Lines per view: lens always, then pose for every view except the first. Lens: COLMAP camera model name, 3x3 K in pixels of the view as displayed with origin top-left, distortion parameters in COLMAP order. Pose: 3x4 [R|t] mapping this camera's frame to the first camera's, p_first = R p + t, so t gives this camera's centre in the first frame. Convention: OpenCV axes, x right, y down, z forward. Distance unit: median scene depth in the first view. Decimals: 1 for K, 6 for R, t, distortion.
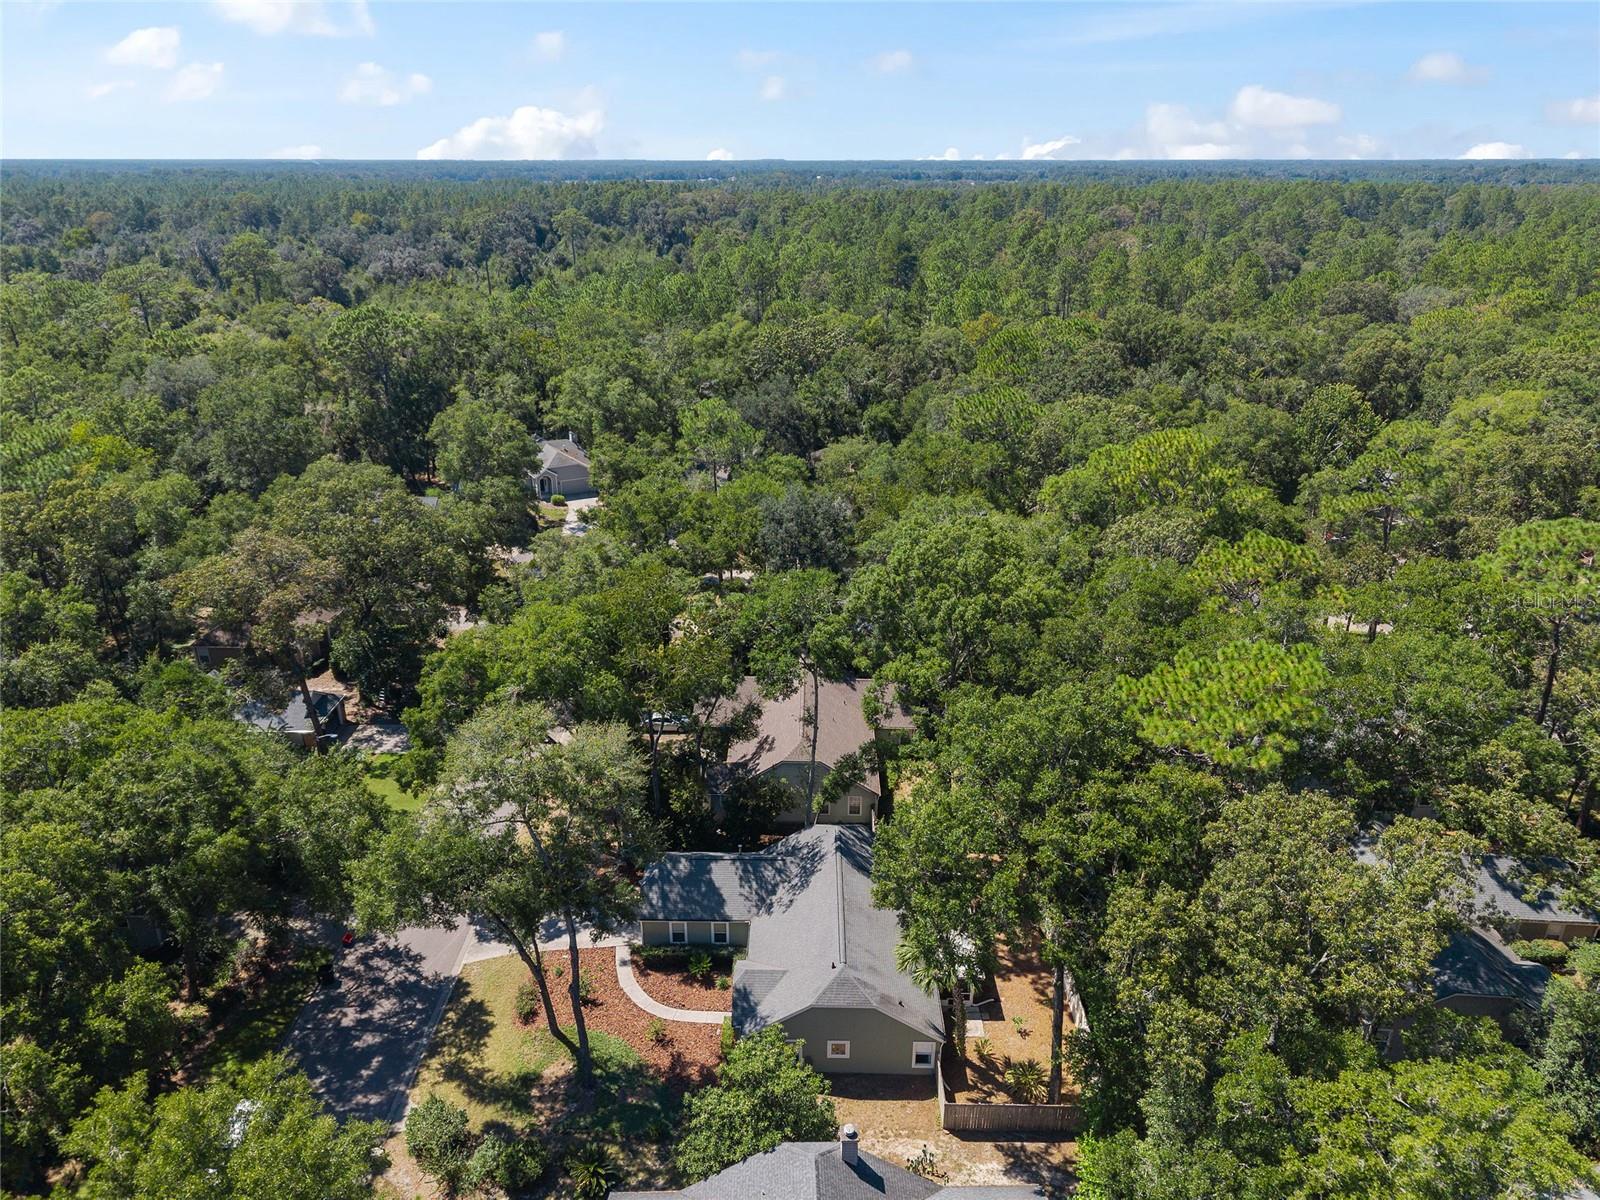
lens RADIAL K [[1067.6, 0, 791.6], [0, 1067.6, 601.0], [0, 0, 1]] dist [0.063777, -0.074684]
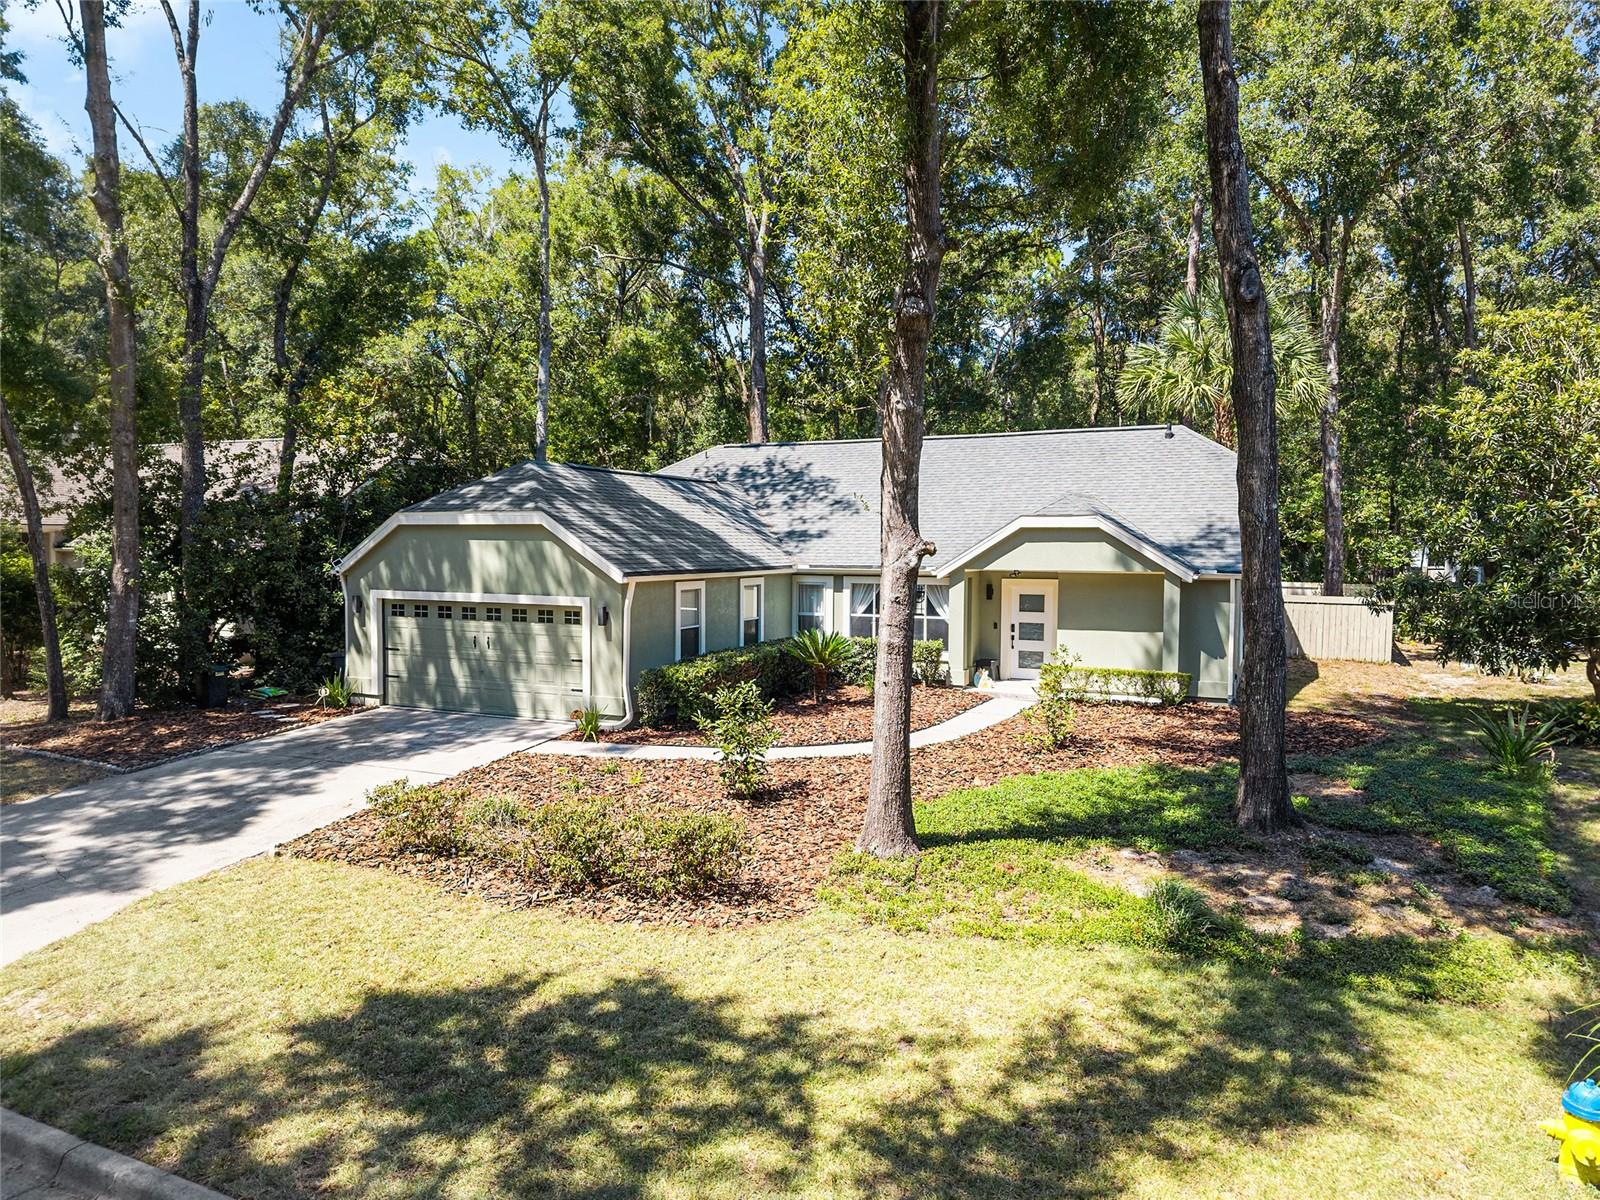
lens RADIAL K [[1061.5, 0, 785.3], [0, 1061.5, 605.2], [0, 0, 1]] dist [0.026301, -0.029952]
pose [[0.415042, -0.057314, 0.907995, -0.385089], [0.345626, 0.933127, -0.099084, 0.355205], [-0.841595, 0.354950, 0.407096, 0.879121]]
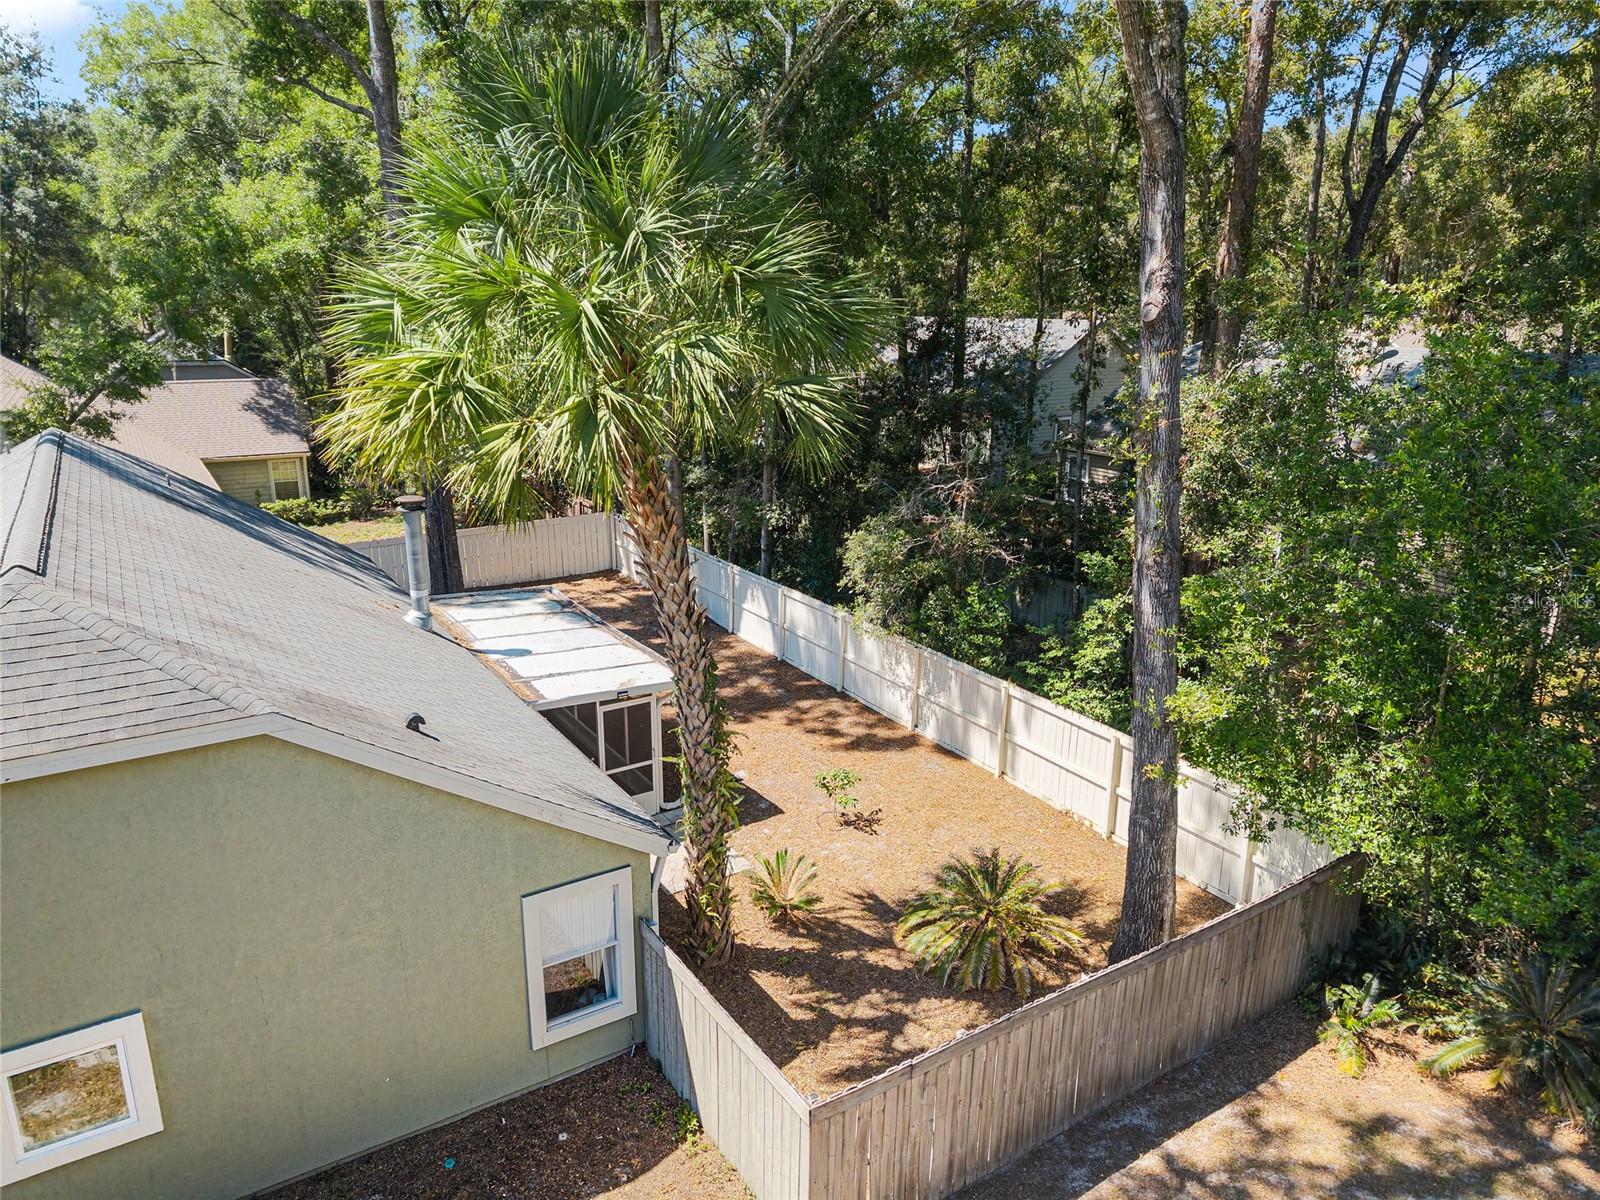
lens RADIAL K [[1061.5, 0, 785.3], [0, 1061.5, 605.2], [0, 0, 1]] dist [0.026301, -0.029952]
pose [[0.834992, -0.149166, 0.529658, 0.052445], [0.202132, 0.978409, -0.043109, 0.333968], [-0.511792, 0.143056, 0.847115, 0.719386]]
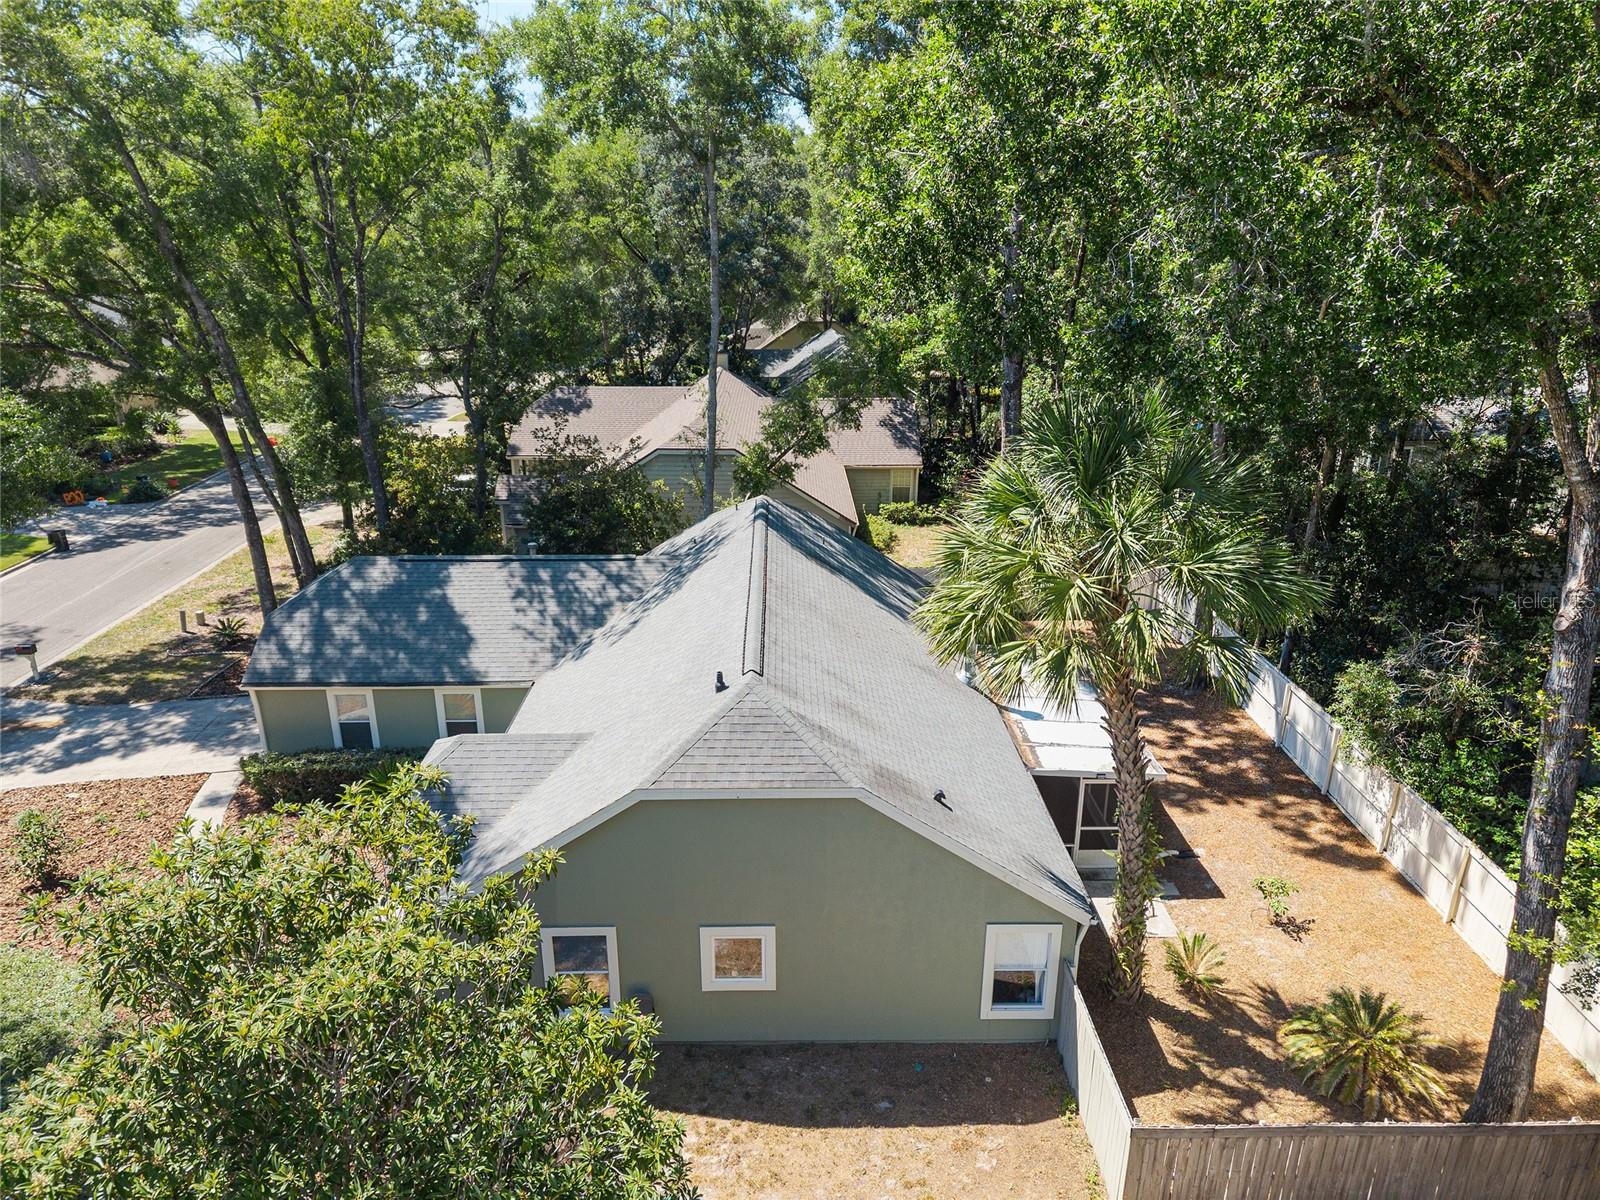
lens RADIAL K [[1061.5, 0, 785.3], [0, 1061.5, 605.2], [0, 0, 1]] dist [0.026301, -0.029952]
pose [[0.999581, -0.010333, 0.027036, 0.044255], [0.011521, 0.998957, -0.044190, 0.296185], [-0.026551, 0.044483, 0.998657, 0.626144]]
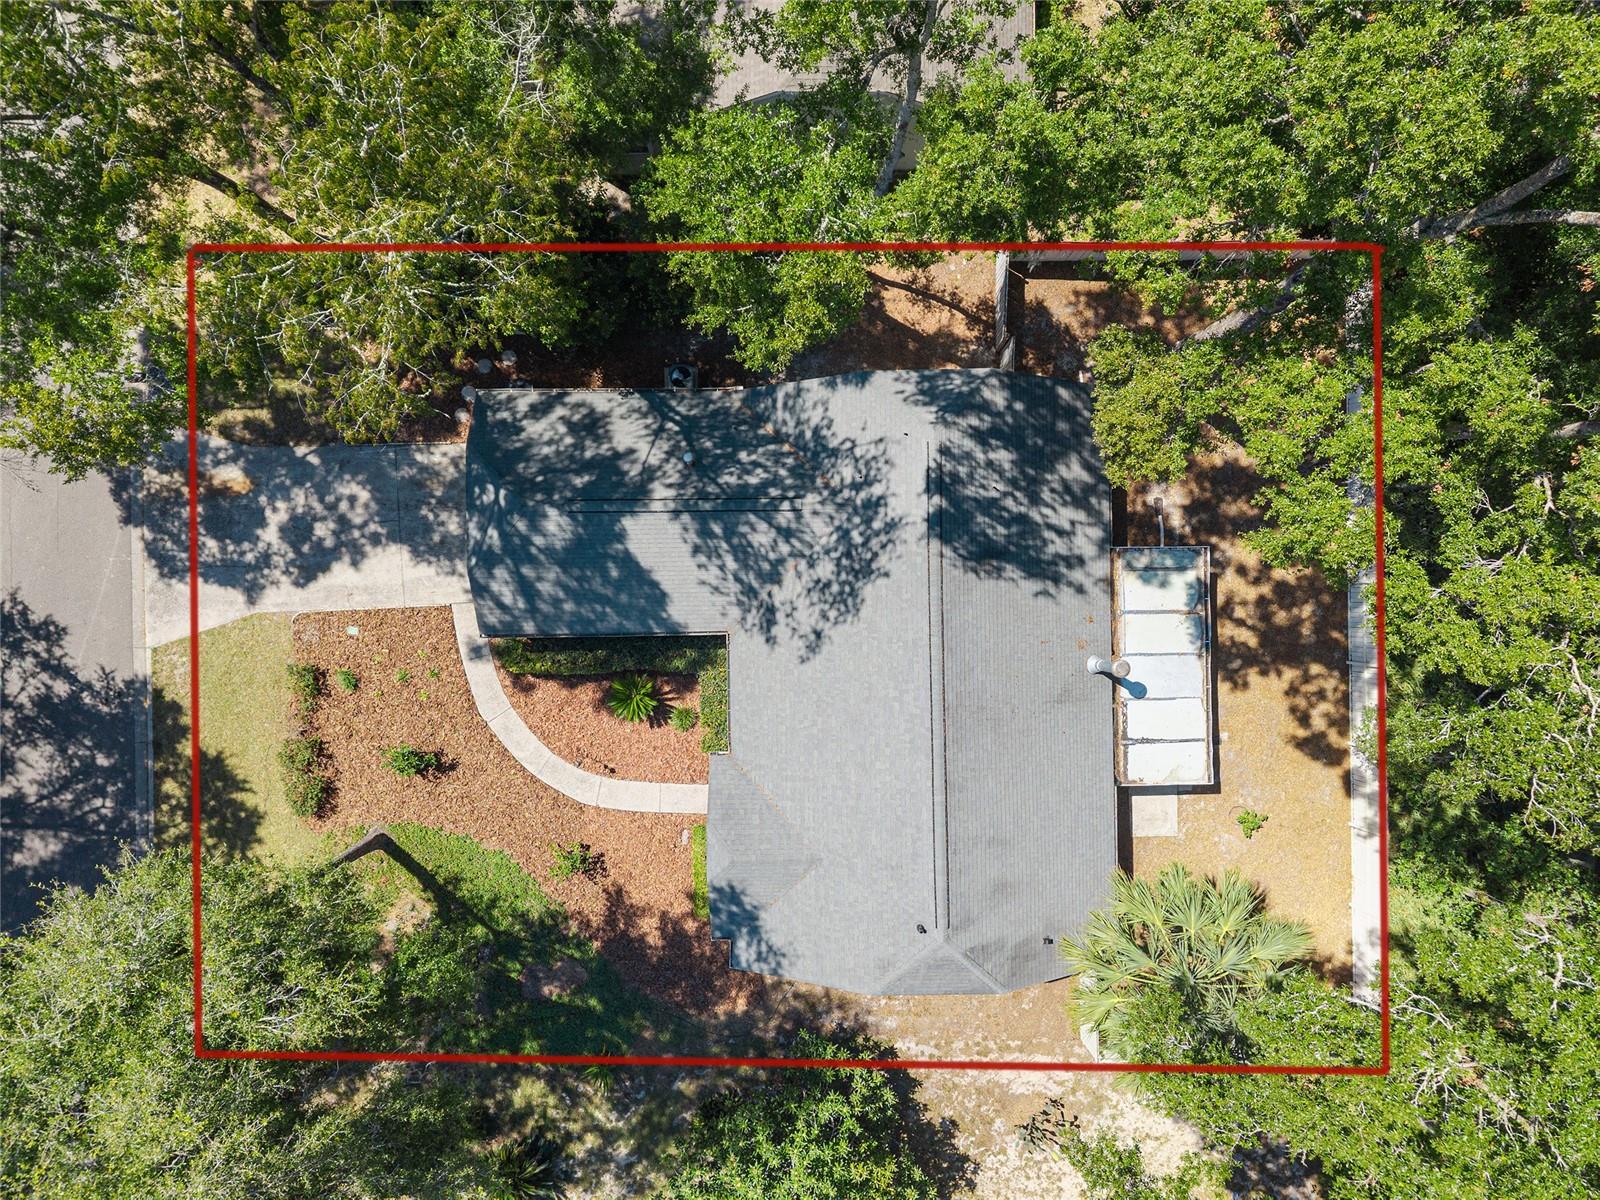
lens RADIAL K [[1067.6, 0, 791.6], [0, 1067.6, 601.0], [0, 0, 1]] dist [0.063777, -0.074684]
pose [[0.999380, -0.033694, 0.010260, -0.015334], [0.003504, 0.384962, 0.922926, -0.134303], [-0.035046, -0.922317, 0.384842, 0.856303]]
